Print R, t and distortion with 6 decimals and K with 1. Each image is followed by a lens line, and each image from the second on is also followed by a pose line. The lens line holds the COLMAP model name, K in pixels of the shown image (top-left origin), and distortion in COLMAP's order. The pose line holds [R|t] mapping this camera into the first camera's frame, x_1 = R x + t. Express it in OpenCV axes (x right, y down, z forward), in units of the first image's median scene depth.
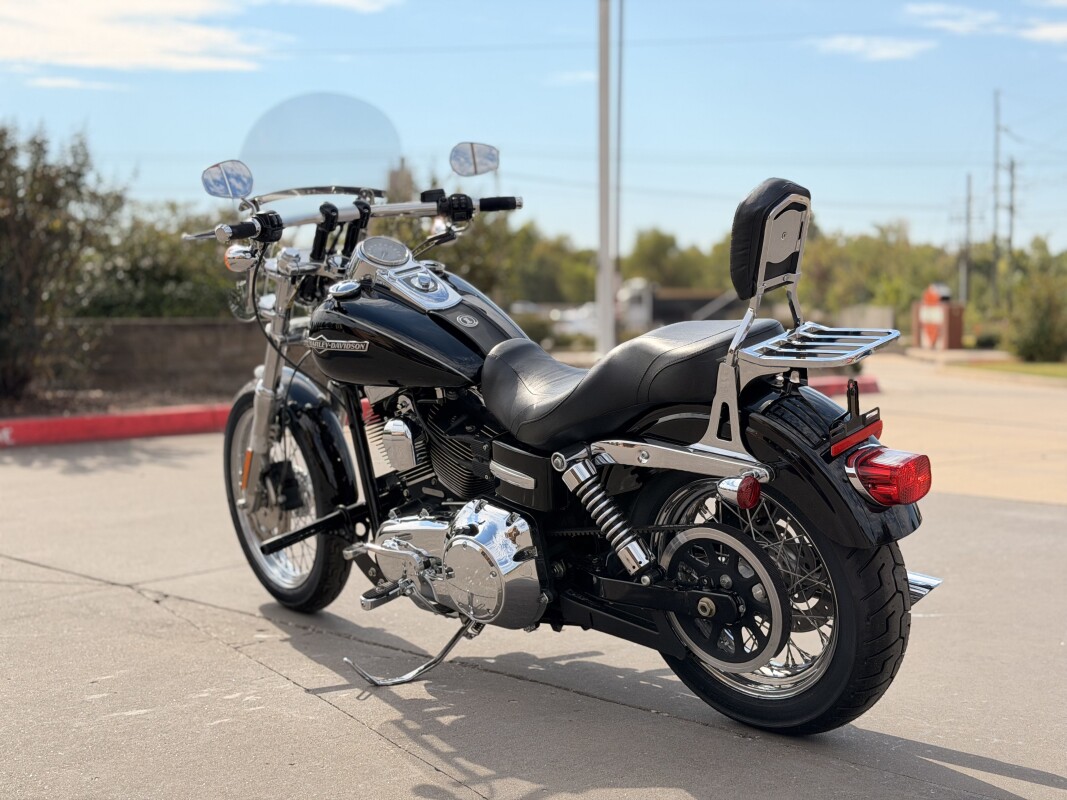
lens RADIAL K [[1475.5, 0, 545.0], [0, 1475.5, 391.9], [0, 0, 1]] dist [0.118571, 0.000000]
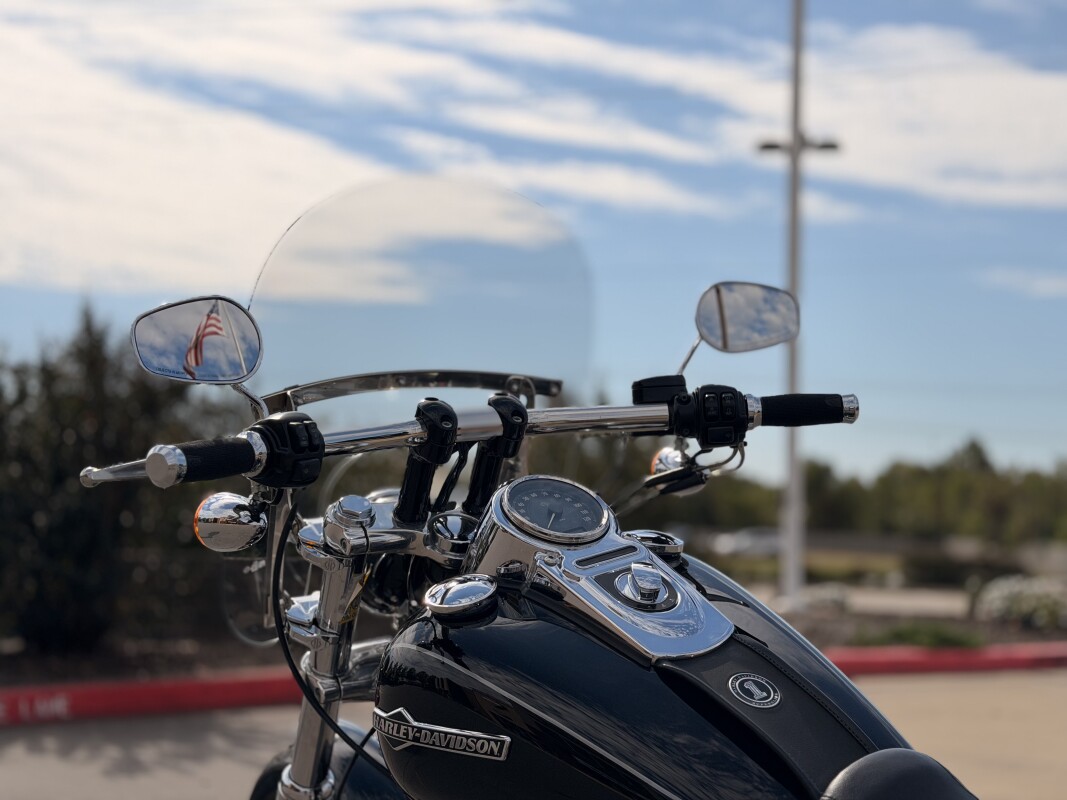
lens RADIAL K [[1475.5, 0, 534.7], [0, 1475.5, 397.8], [0, 0, 1]] dist [0.118571, 0.000000]
pose [[0.993652, 0.016936, -0.111215, -0.063589], [-0.032900, 0.989129, -0.143322, -0.062537], [0.107578, 0.146071, 0.983407, 0.541298]]
